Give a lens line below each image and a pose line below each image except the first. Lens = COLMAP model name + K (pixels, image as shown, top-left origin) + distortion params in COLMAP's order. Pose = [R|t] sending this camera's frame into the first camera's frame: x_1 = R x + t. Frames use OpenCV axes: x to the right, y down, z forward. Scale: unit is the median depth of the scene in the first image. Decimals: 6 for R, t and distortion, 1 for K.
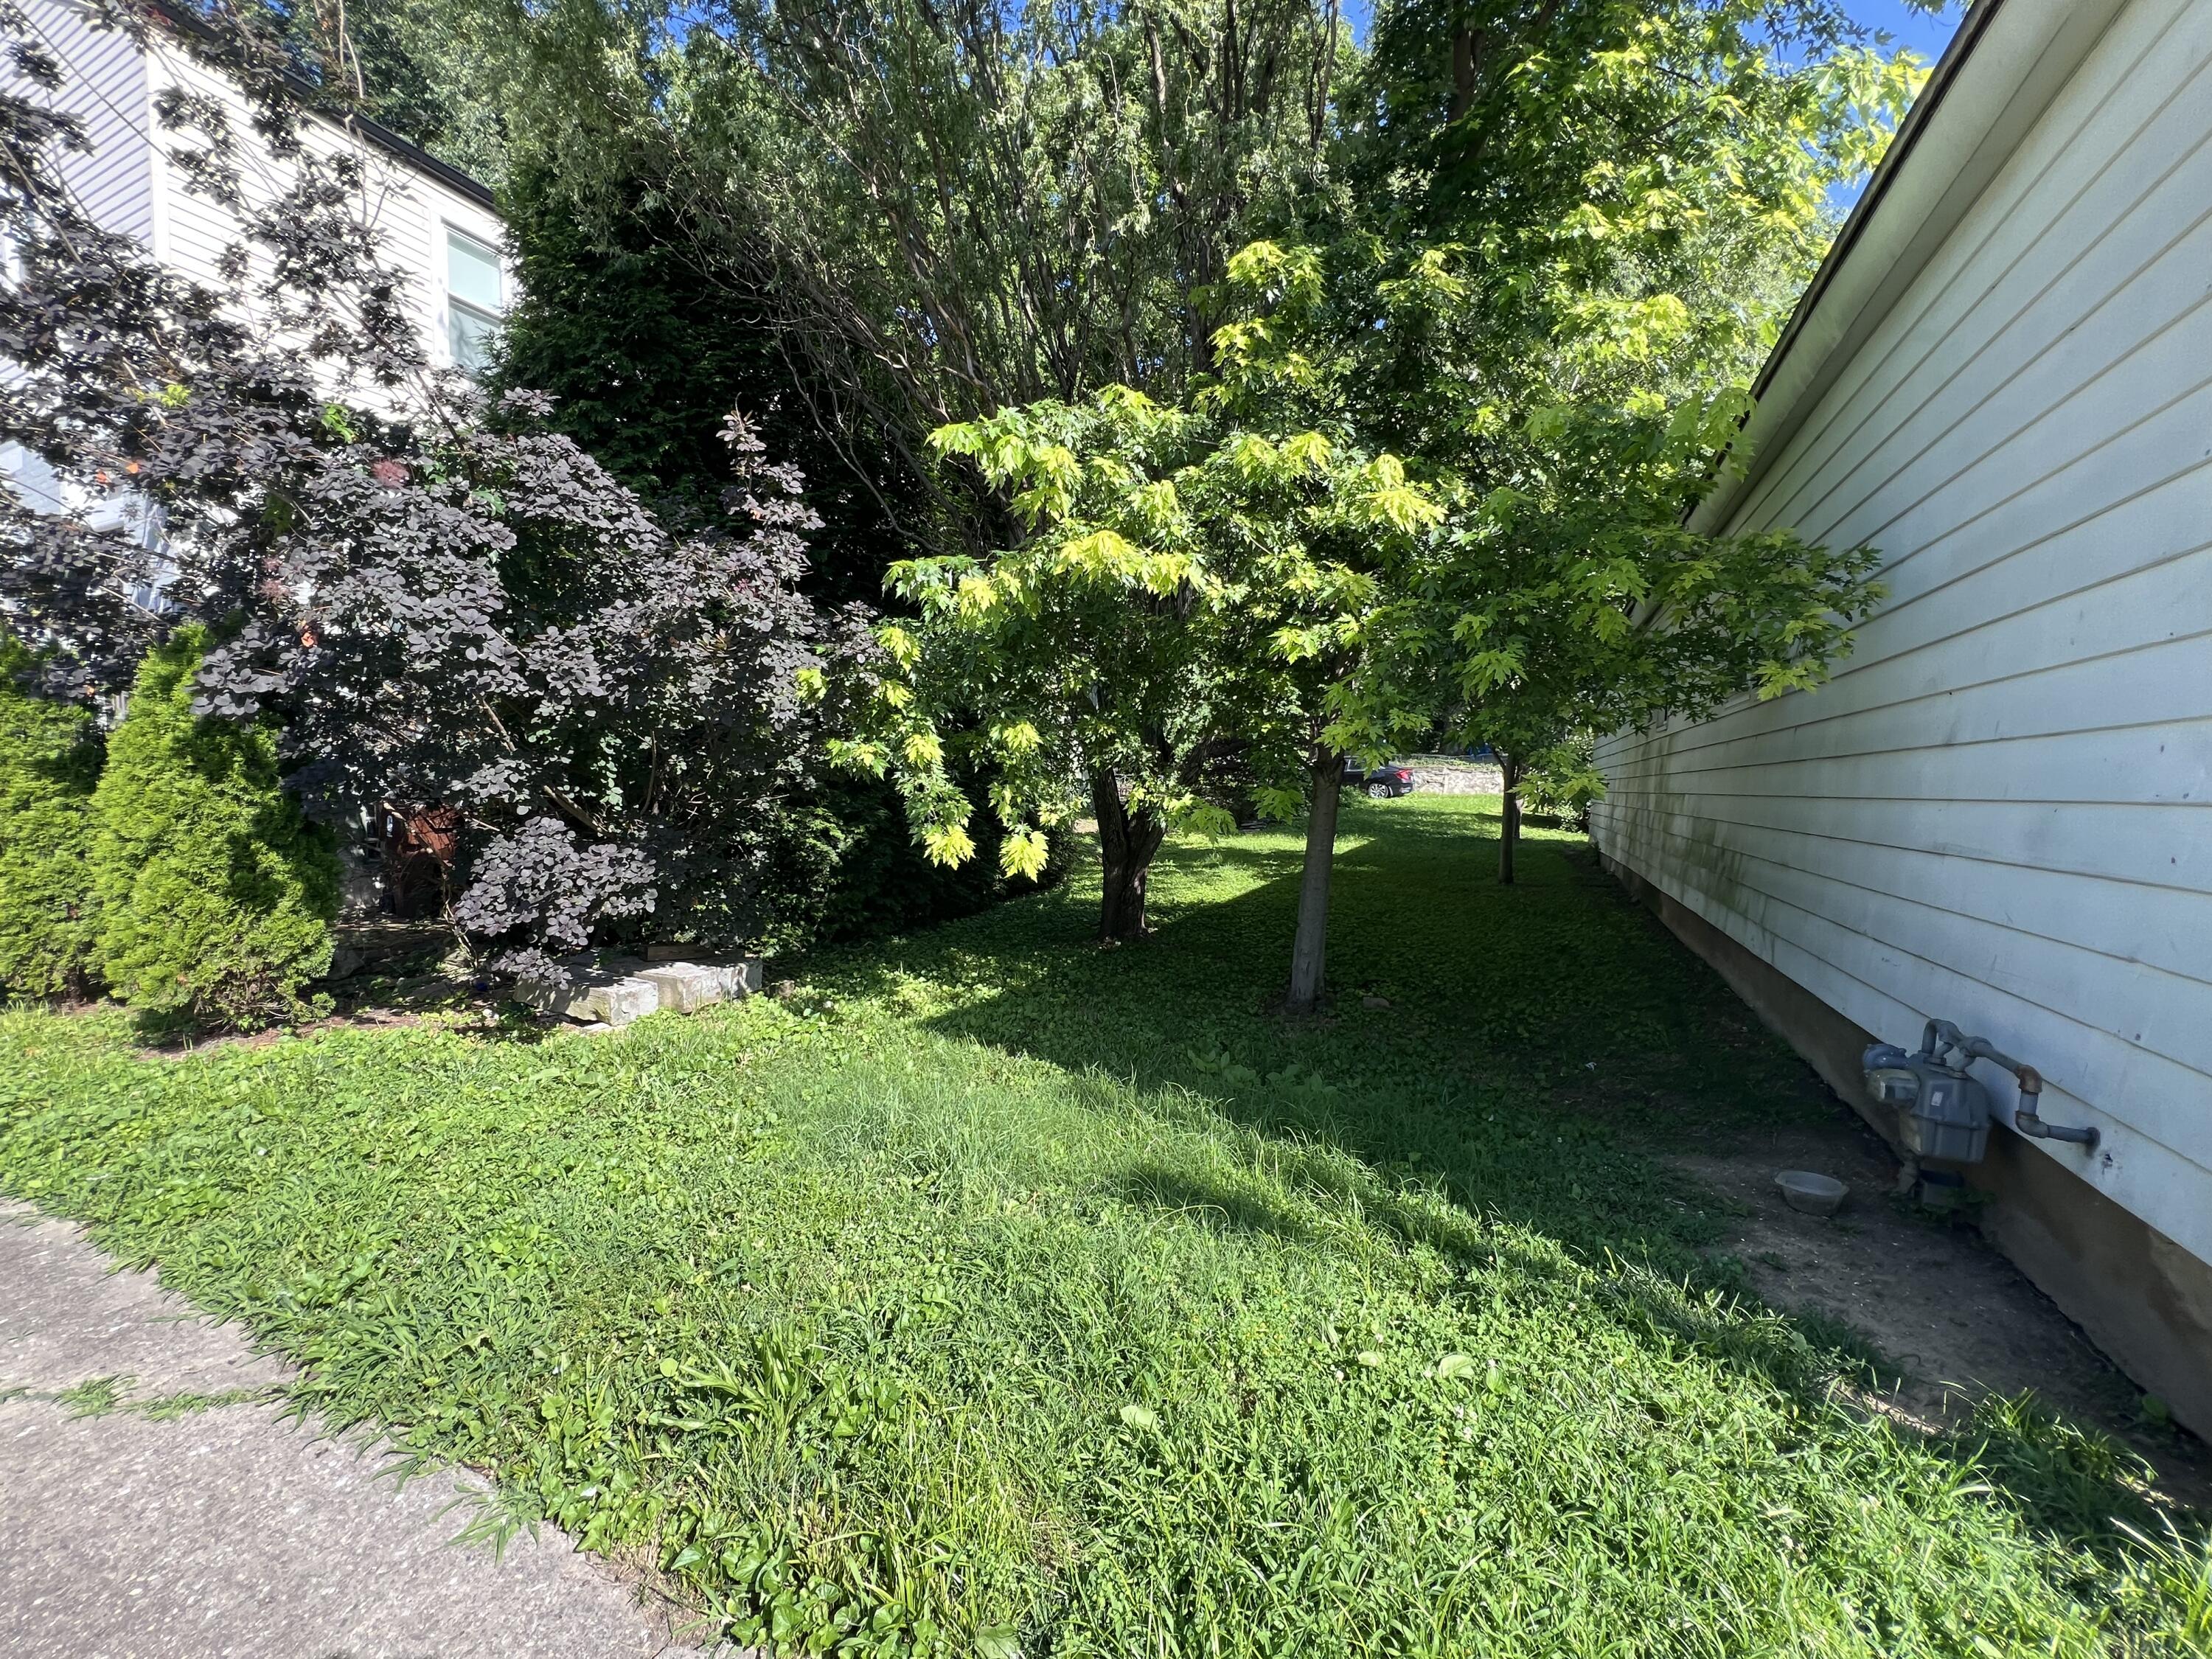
lens RADIAL K [[888.5, 0, 1107.6], [0, 888.5, 824.2], [0, 0, 1]] dist [-0.000391, 0.000017]
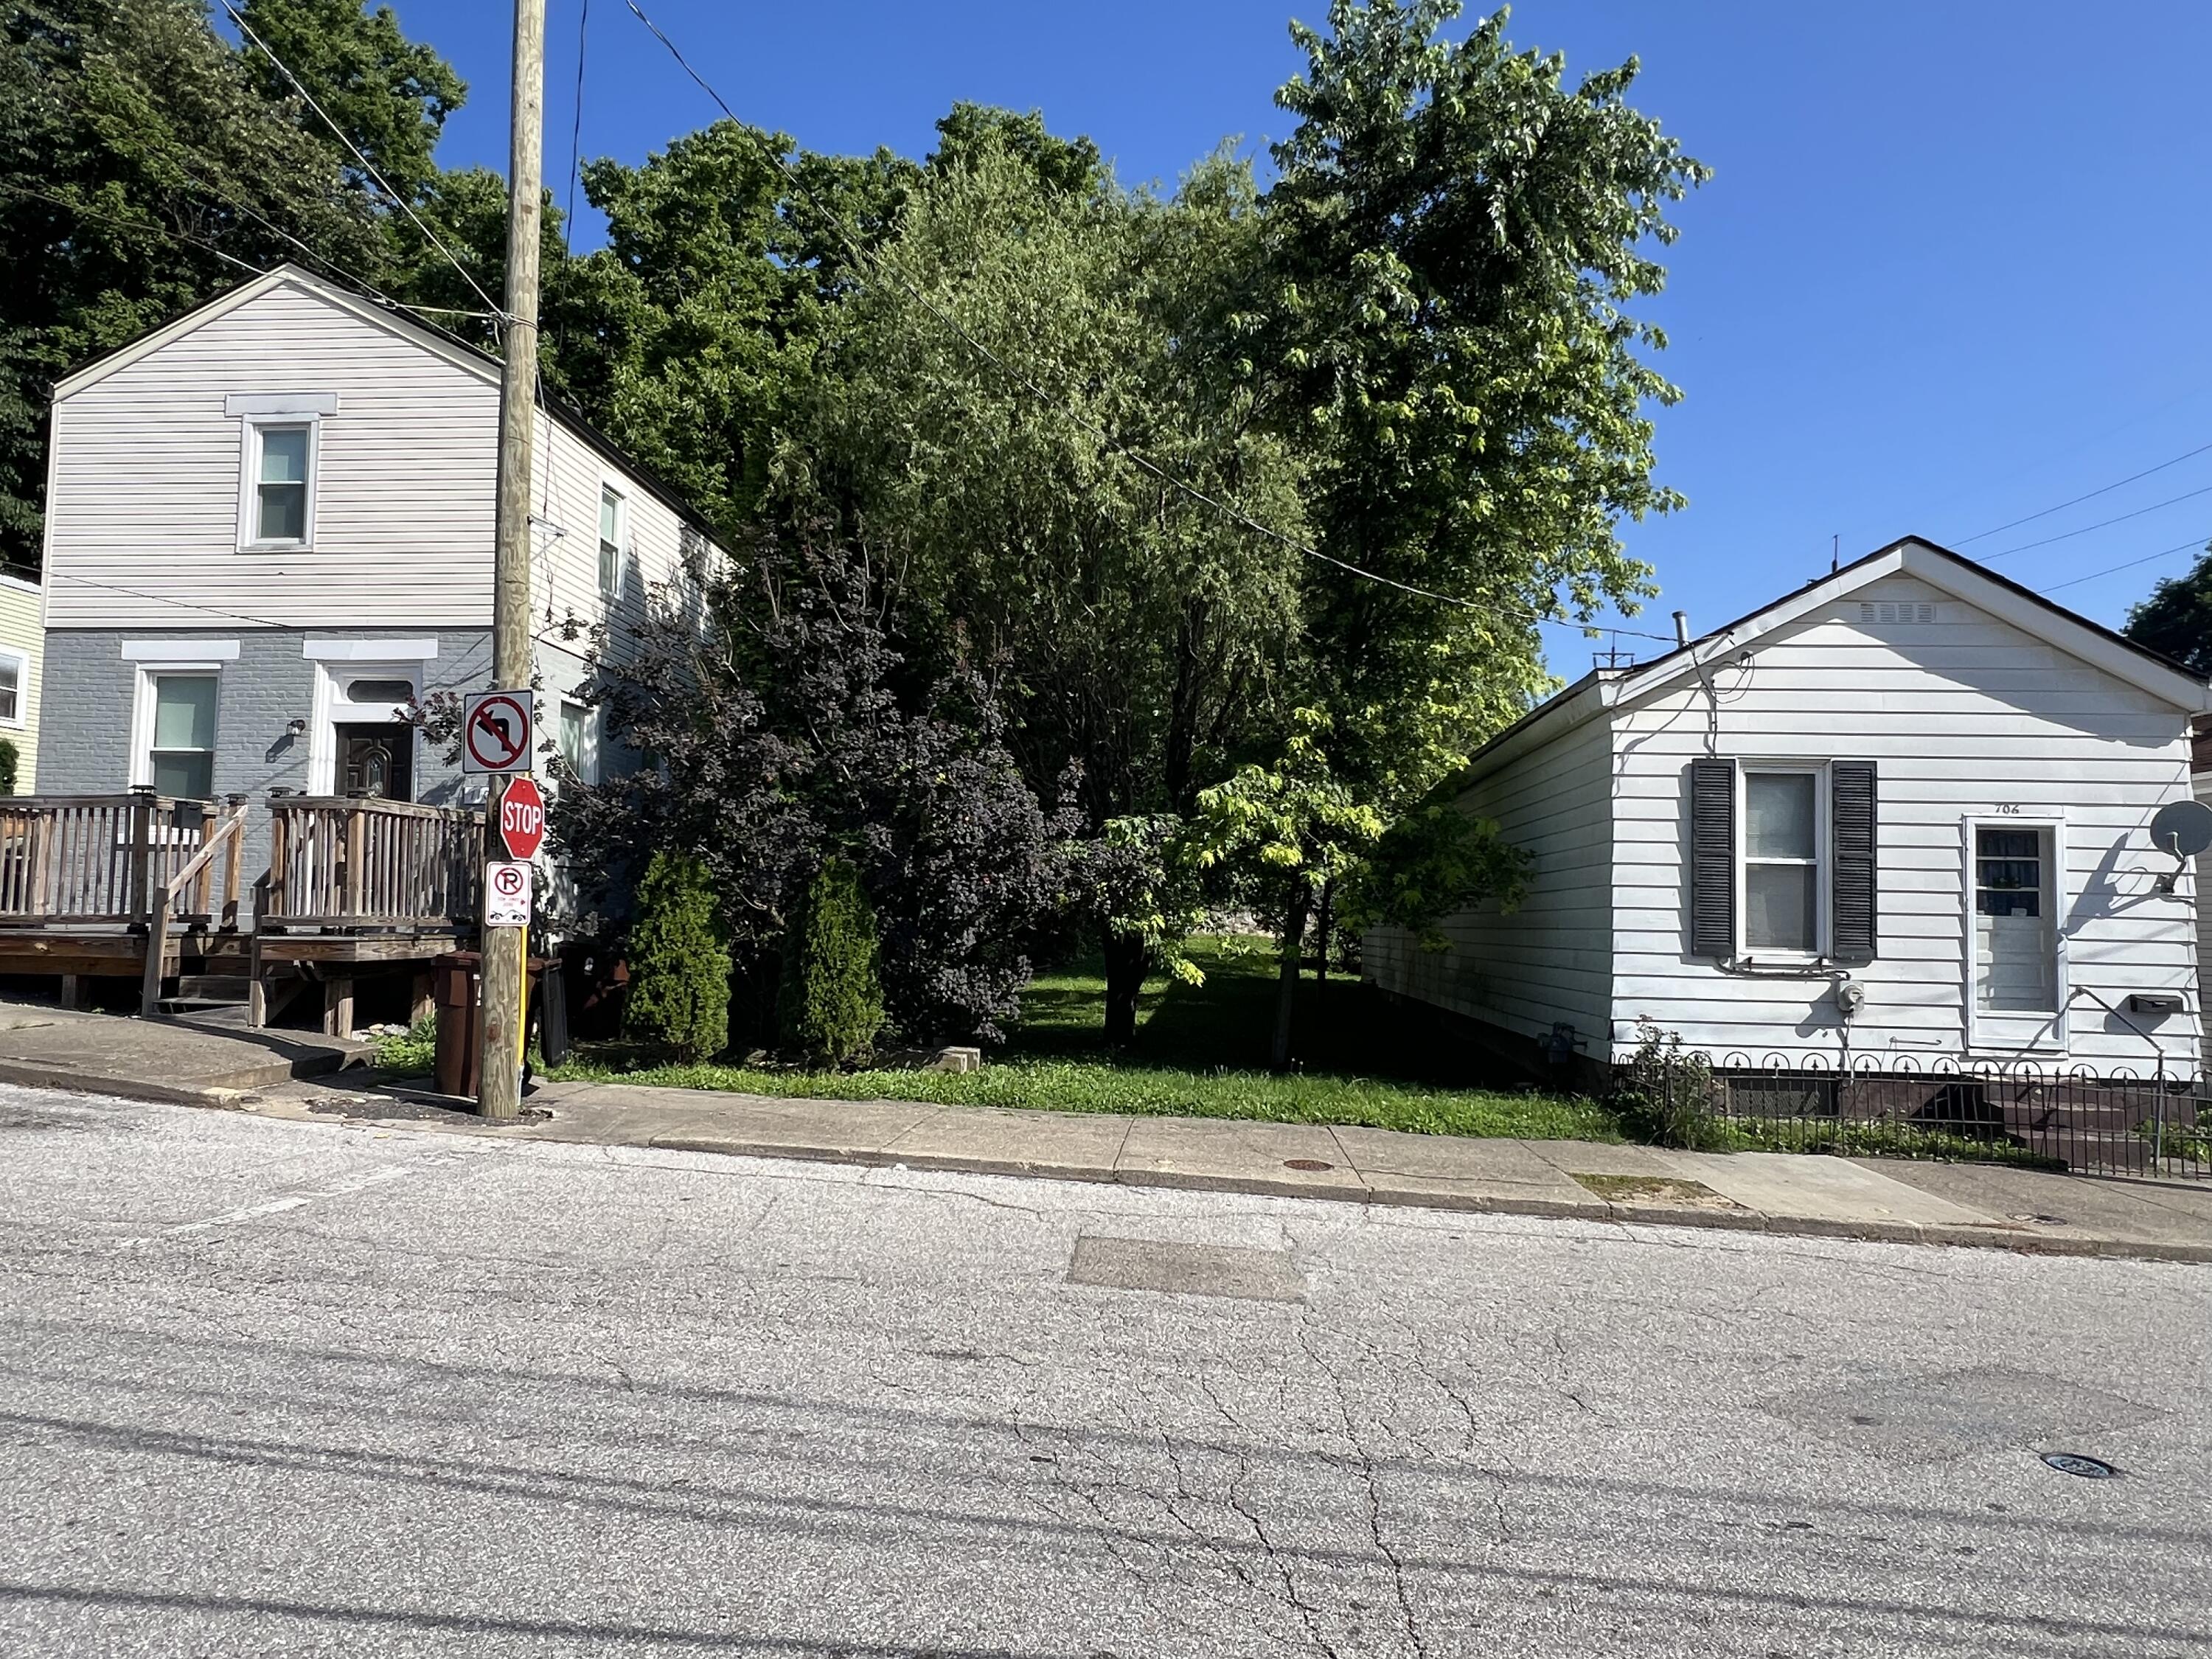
lens RADIAL K [[1319.6, 0, 1103.4], [0, 1319.6, 841.4], [0, 0, 1]] dist [-0.002285, -0.000392]
pose [[0.936253, 0.021242, 0.350685, -1.432252], [0.014381, 0.995017, -0.098666, 0.020351], [-0.351033, 0.097419, 0.931281, -1.848065]]
